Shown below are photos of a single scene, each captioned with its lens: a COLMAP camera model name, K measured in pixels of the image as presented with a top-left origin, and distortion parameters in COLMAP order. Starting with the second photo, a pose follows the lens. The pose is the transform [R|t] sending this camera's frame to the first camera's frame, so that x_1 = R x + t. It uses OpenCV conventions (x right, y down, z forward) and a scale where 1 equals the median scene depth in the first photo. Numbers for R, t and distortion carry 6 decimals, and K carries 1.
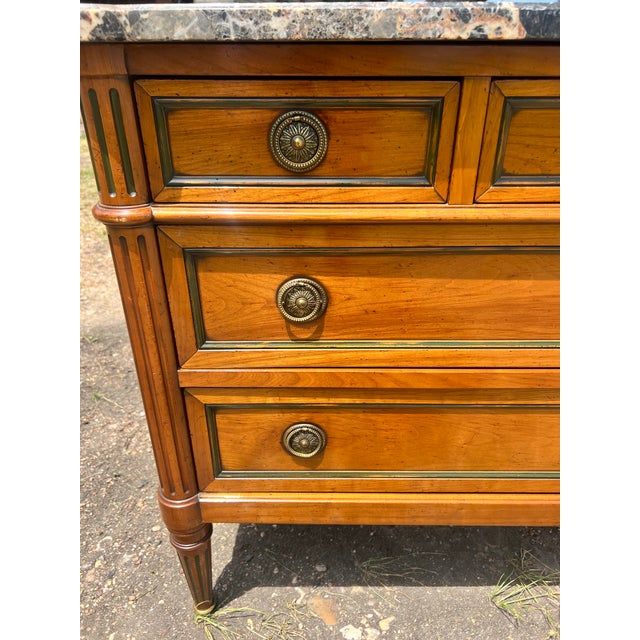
lens RADIAL K [[486.2, 0, 319.7], [0, 486.2, 321.3], [0, 0, 1]] dist [0.028992, -0.038934]
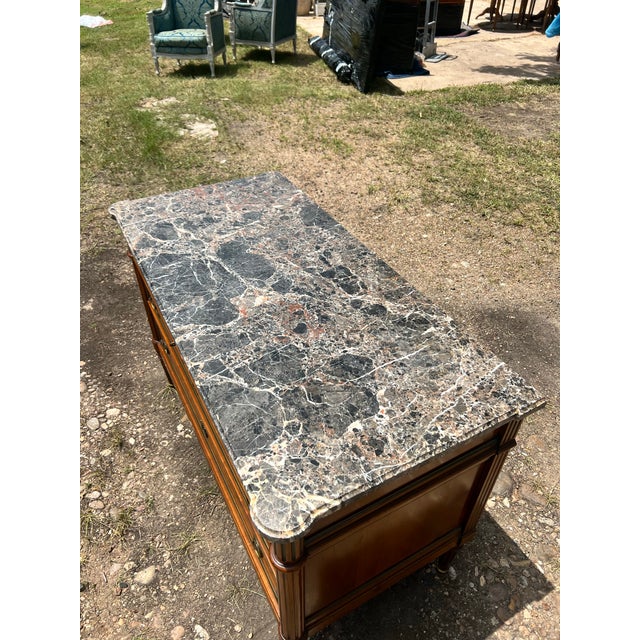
lens RADIAL K [[486.2, 0, 319.5], [0, 486.2, 319.3], [0, 0, 1]] dist [0.028992, -0.038934]
pose [[0.495456, 0.566322, -0.658637, 1.638176], [-0.414906, 0.820448, 0.393343, -1.025714], [0.763136, 0.078389, 0.641466, -0.094636]]
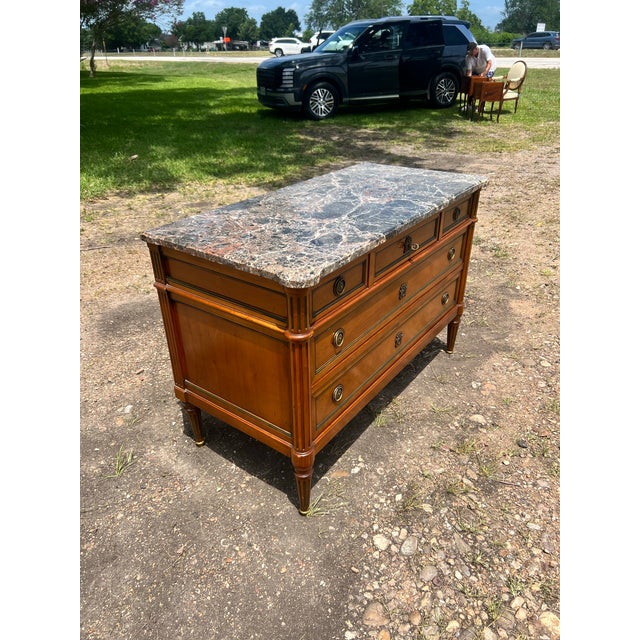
lens RADIAL K [[486.2, 0, 314.1], [0, 486.2, 323.0], [0, 0, 1]] dist [0.028992, -0.038934]
pose [[0.586526, -0.396367, 0.706315, -1.267965], [0.382881, 0.904163, 0.189449, -0.437513], [-0.713716, 0.159317, 0.682076, -0.461982]]
